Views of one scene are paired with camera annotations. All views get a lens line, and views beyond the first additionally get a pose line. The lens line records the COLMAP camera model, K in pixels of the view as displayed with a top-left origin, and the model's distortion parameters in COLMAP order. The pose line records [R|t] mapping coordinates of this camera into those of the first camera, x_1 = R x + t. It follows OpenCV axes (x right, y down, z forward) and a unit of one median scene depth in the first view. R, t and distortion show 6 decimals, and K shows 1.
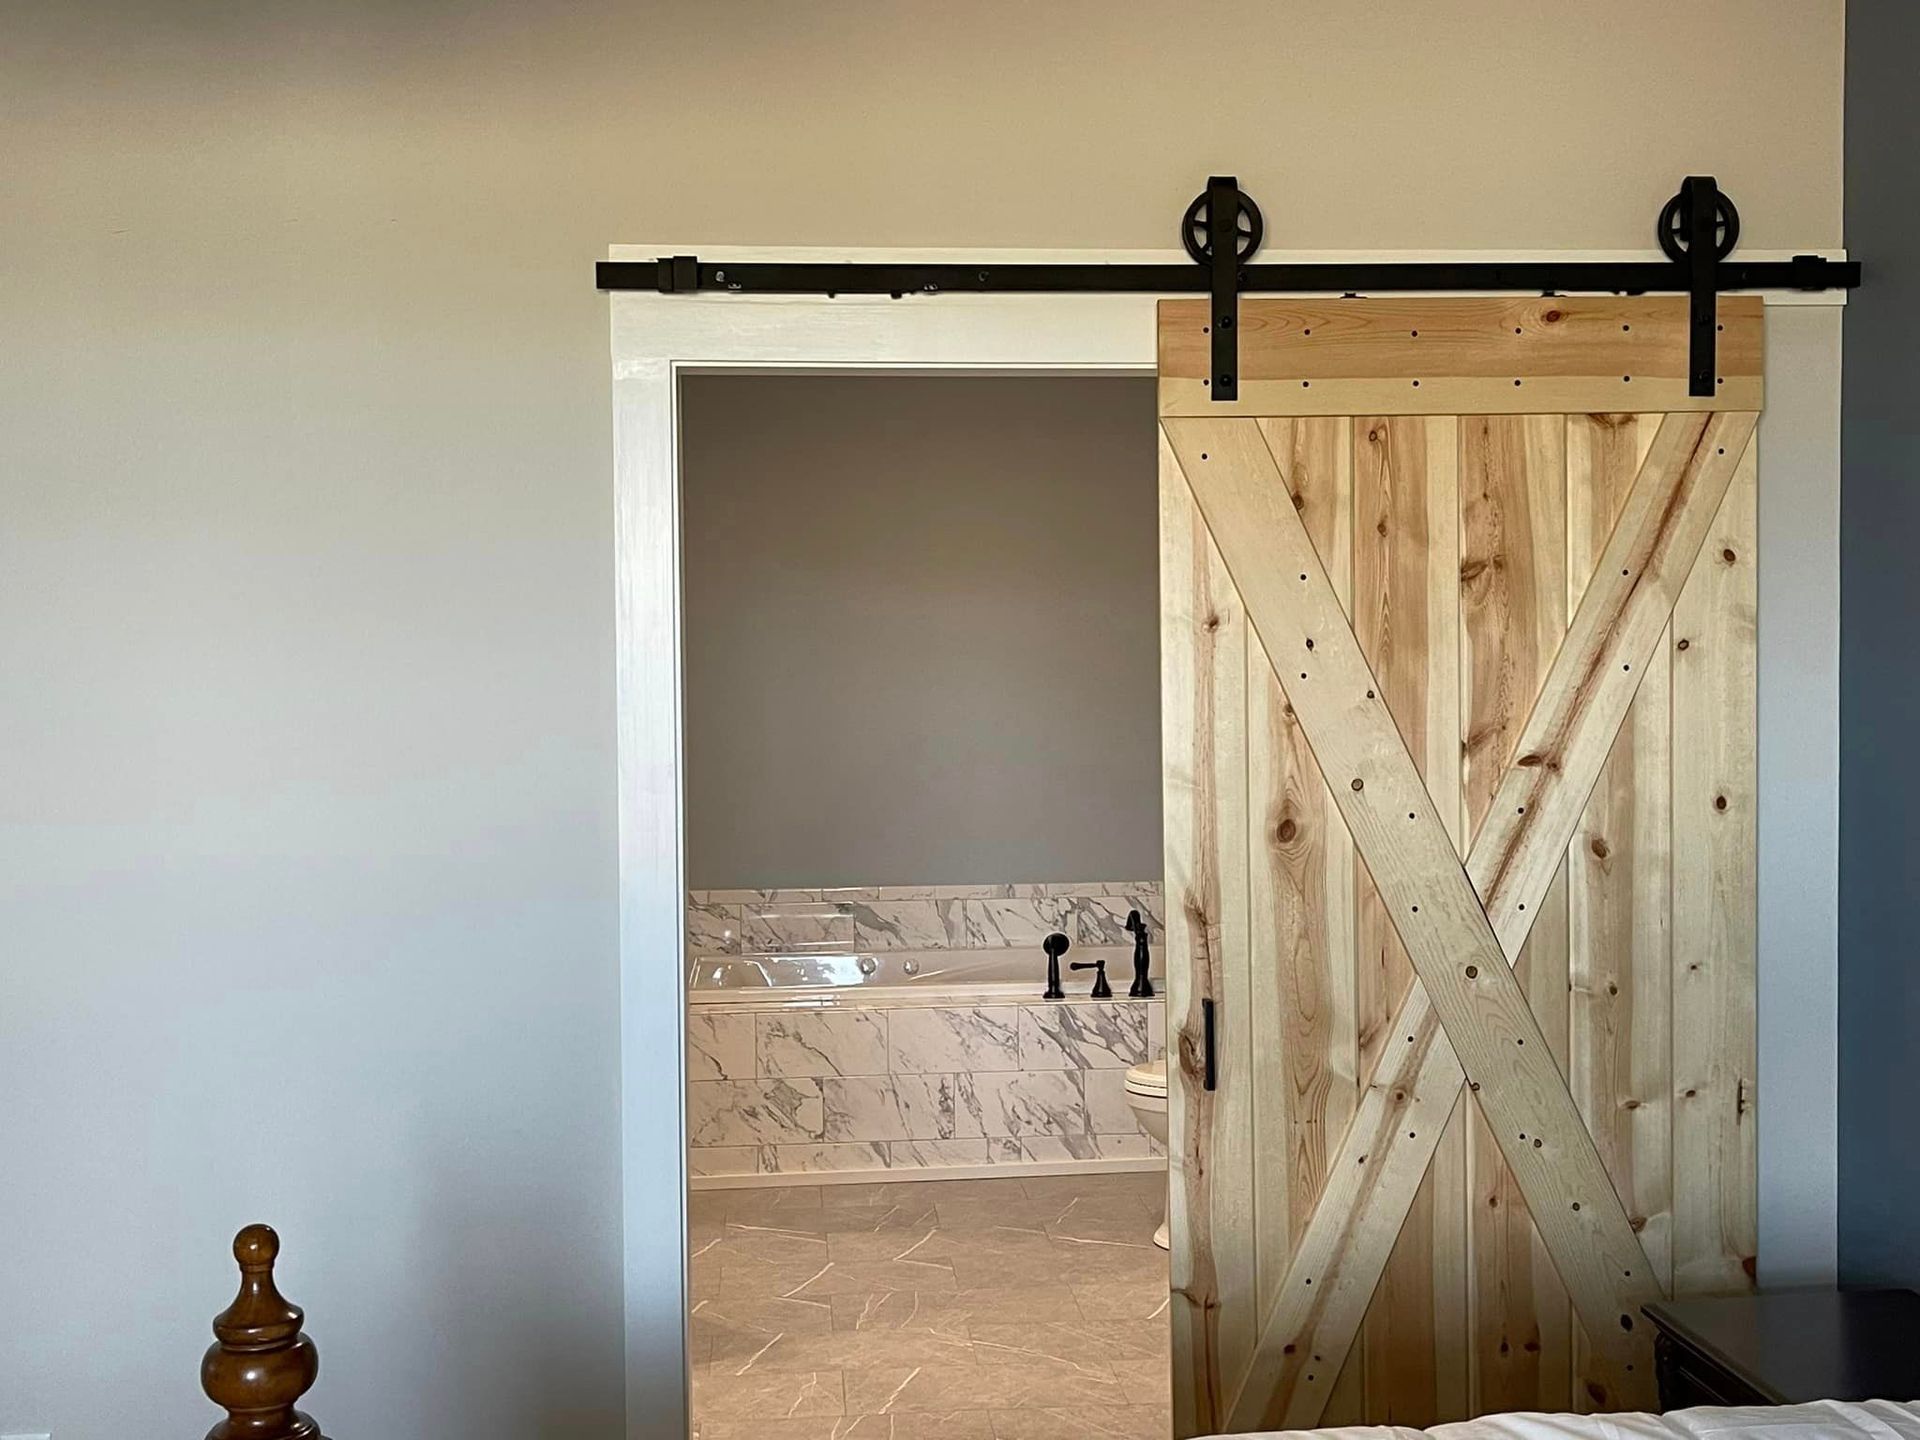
lens RADIAL K [[1950.2, 0, 957.9], [0, 1950.2, 712.6], [0, 0, 1]] dist [0.158077, 0.000000]
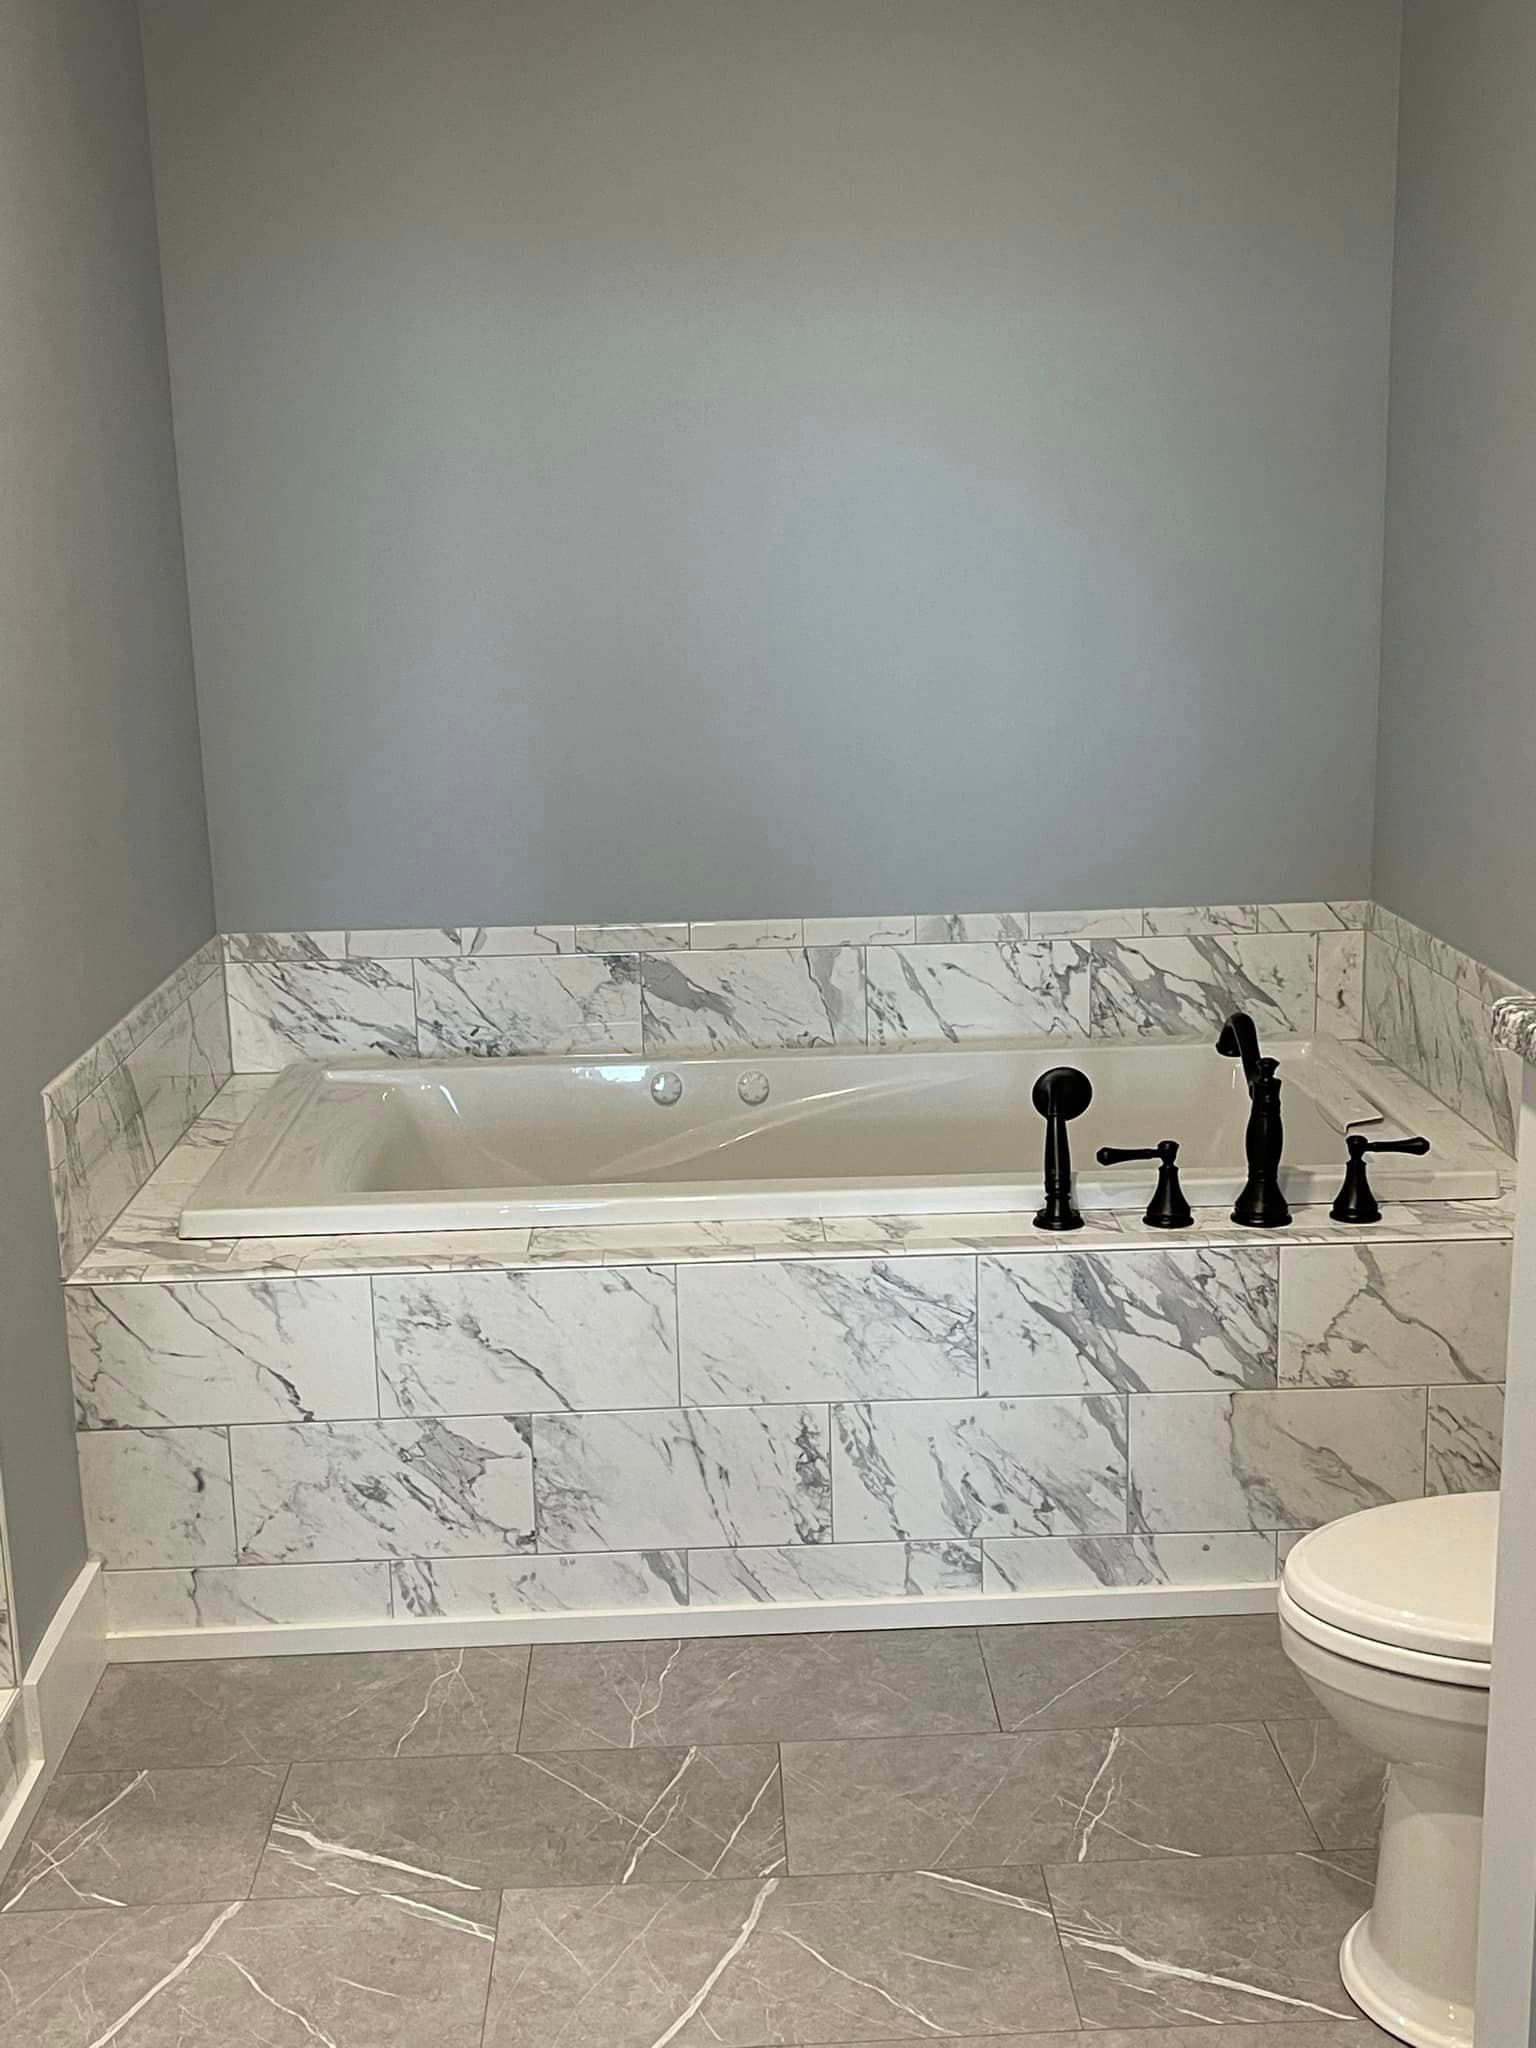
lens RADIAL K [[2225.3, 0, 772.2], [0, 2225.3, 1031.5], [0, 0, 1]] dist [0.042413, 0.000000]
pose [[0.998753, -0.003235, -0.049812, 0.010271], [0.013577, 0.977882, 0.208718, -0.001346], [0.048035, -0.209134, 0.976706, 0.529704]]
